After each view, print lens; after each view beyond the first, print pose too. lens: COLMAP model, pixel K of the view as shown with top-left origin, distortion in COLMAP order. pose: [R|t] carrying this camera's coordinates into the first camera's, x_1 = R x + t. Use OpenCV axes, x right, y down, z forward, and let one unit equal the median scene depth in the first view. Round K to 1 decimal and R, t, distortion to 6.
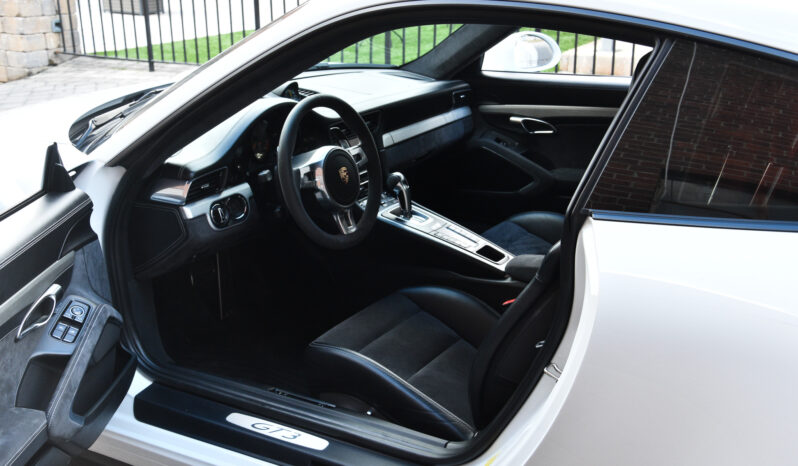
lens RADIAL K [[945.1, 0, 397.0], [0, 945.1, 232.6], [0, 0, 1]] dist [0.093660, 0.000000]
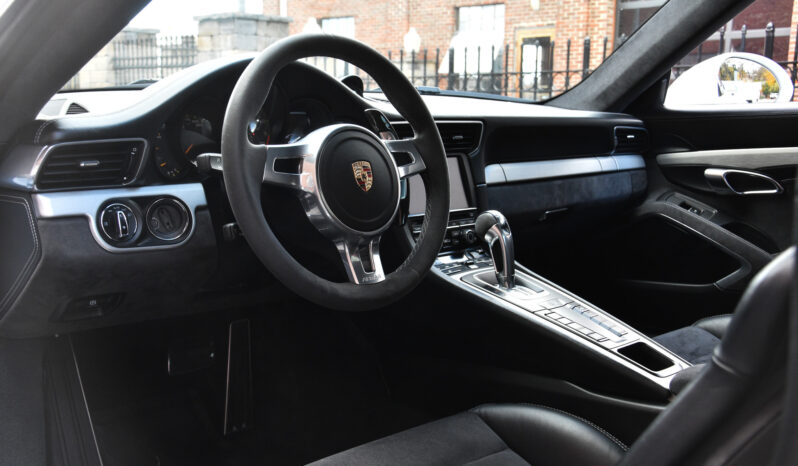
lens RADIAL K [[896.6, 0, 401.3], [0, 896.6, 232.2], [0, 0, 1]] dist [0.051731, 0.000000]
pose [[0.971040, 0.052296, -0.233124, 0.087728], [-0.090866, 0.983262, -0.157918, 0.051154], [0.220963, 0.174528, 0.959539, 0.509246]]
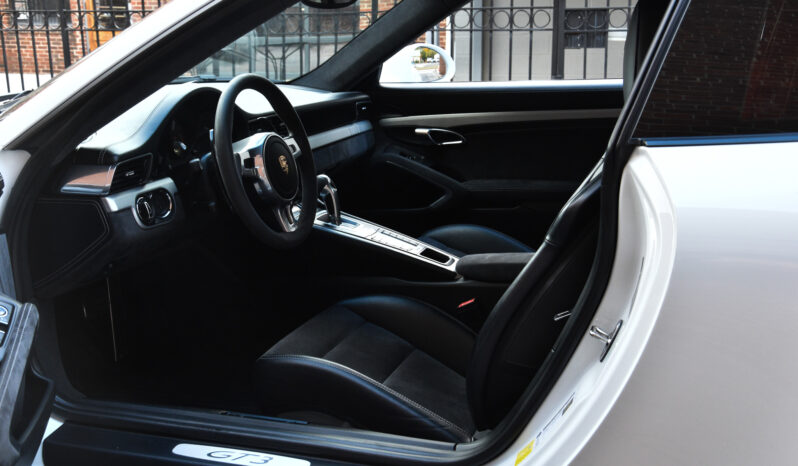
lens RADIAL K [[945.1, 0, 392.1], [0, 945.1, 229.3], [0, 0, 1]] dist [0.093660, 0.000000]
pose [[0.977744, -0.046874, 0.204498, -0.139526], [0.066400, 0.993754, -0.089689, 0.083875], [-0.199017, 0.101272, 0.974749, 0.131483]]
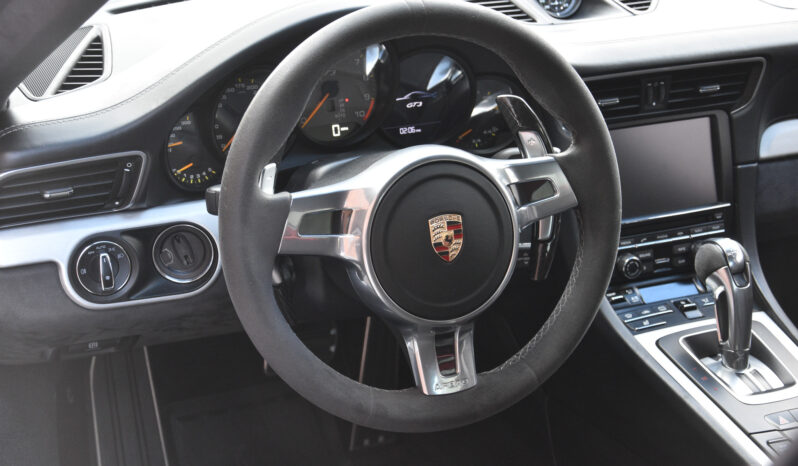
lens RADIAL K [[1374.5, 0, 403.0], [0, 1374.5, 238.7], [0, 0, 1]] dist [0.120201, 0.000000]
pose [[0.826358, 0.236312, -0.511164, 0.192937], [-0.198881, 0.971669, 0.127690, -0.122184], [0.526857, -0.003856, 0.849945, 0.550448]]
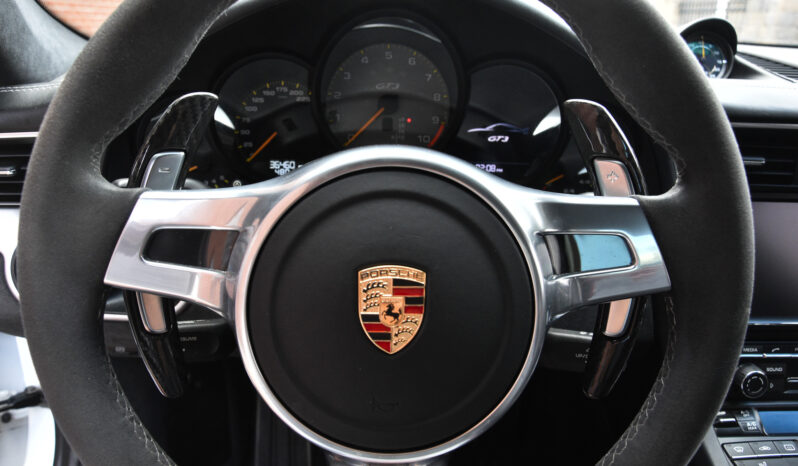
lens RADIAL K [[637.1, 0, 396.5], [0, 637.1, 233.5], [0, 0, 1]] dist [-0.109900, 0.005053]
pose [[0.540292, 0.296224, -0.787614, 0.041157], [-0.291261, 0.943966, 0.155227, -0.094736], [0.789463, 0.145534, 0.596296, 0.917471]]
